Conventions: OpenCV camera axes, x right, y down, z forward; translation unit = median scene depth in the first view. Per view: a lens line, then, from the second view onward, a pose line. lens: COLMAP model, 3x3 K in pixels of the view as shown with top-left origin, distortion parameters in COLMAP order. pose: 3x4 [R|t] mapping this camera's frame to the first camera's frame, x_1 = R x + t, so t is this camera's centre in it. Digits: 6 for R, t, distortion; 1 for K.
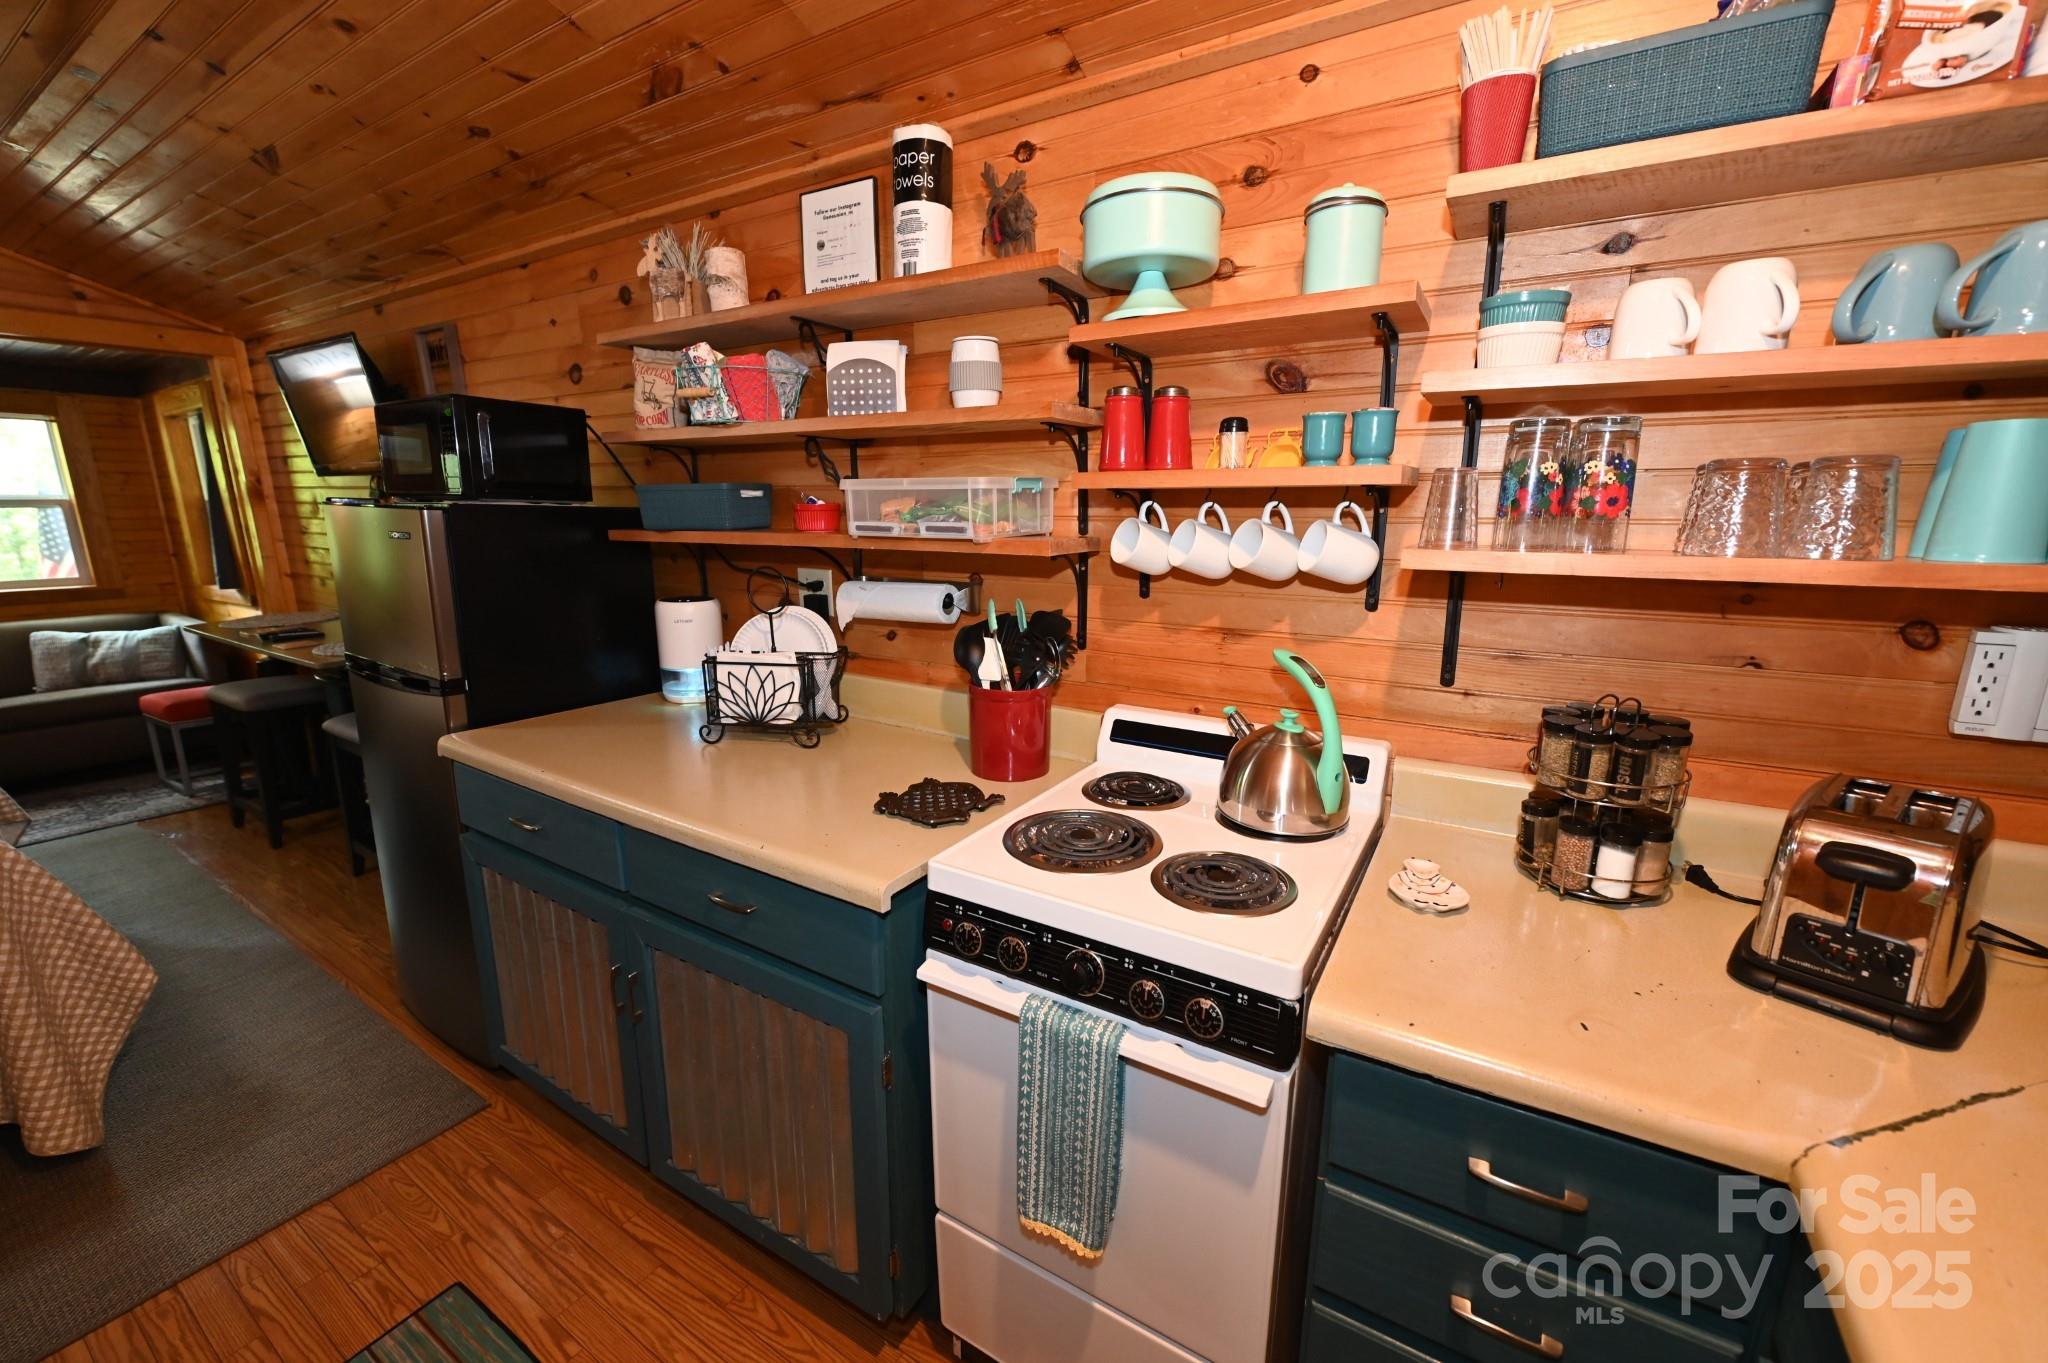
lens RADIAL K [[810.7, 0, 1021.1], [0, 810.7, 685.0], [0, 0, 1]] dist [-0.004567, -0.000630]
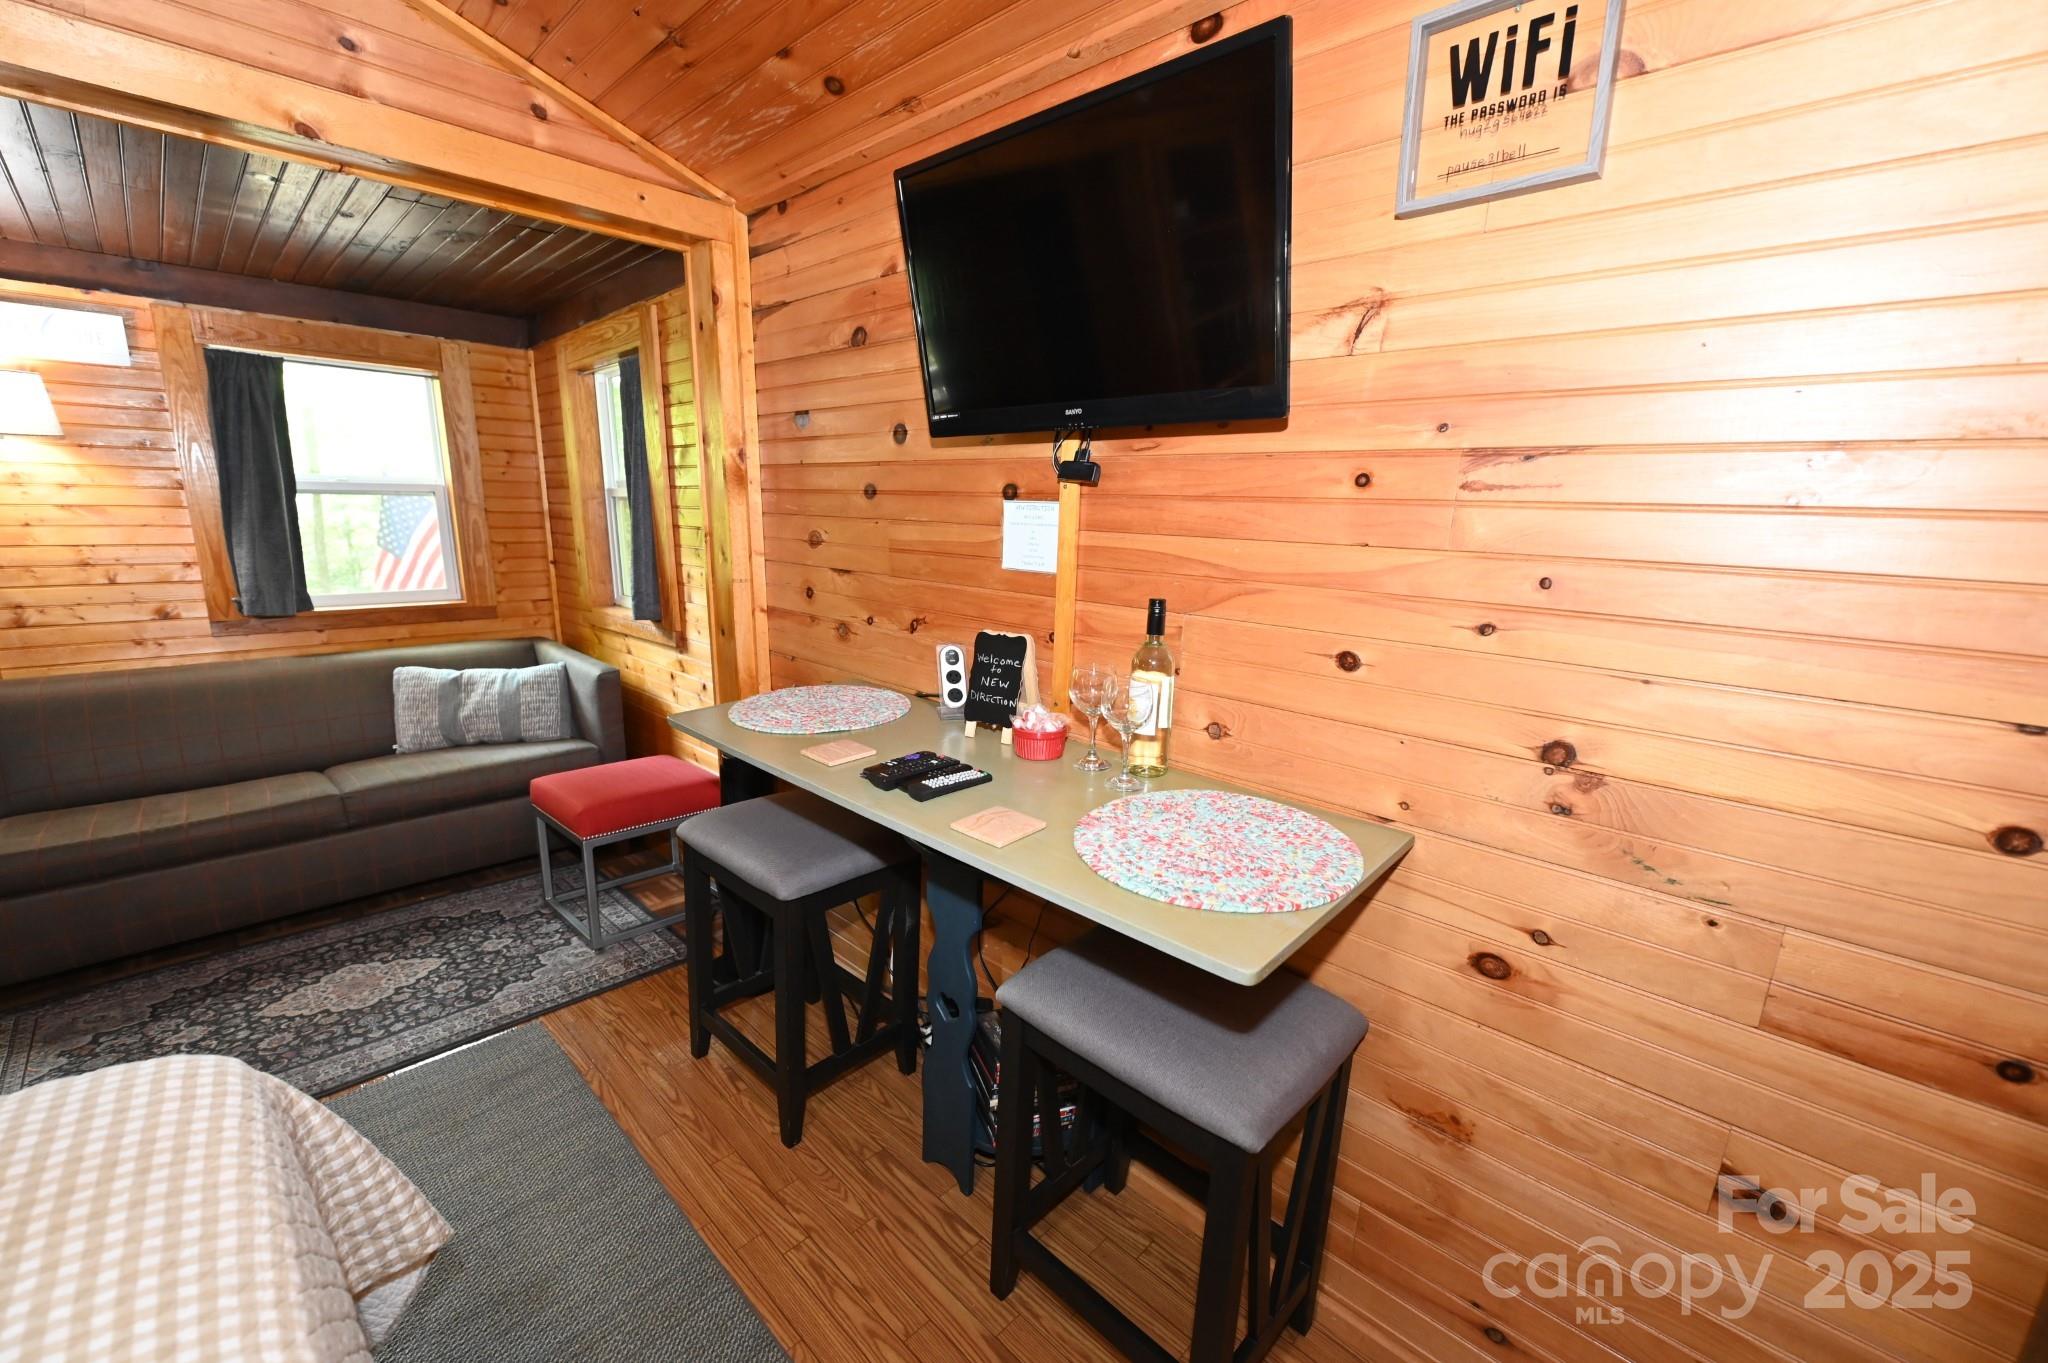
lens RADIAL K [[810.7, 0, 1018.5], [0, 810.7, 683.3], [0, 0, 1]] dist [-0.004567, -0.000630]
pose [[0.979959, 0.057501, -0.190719, -1.011228], [-0.059538, 0.998214, -0.004959, -0.150497], [0.190094, 0.016214, 0.981632, 0.734312]]
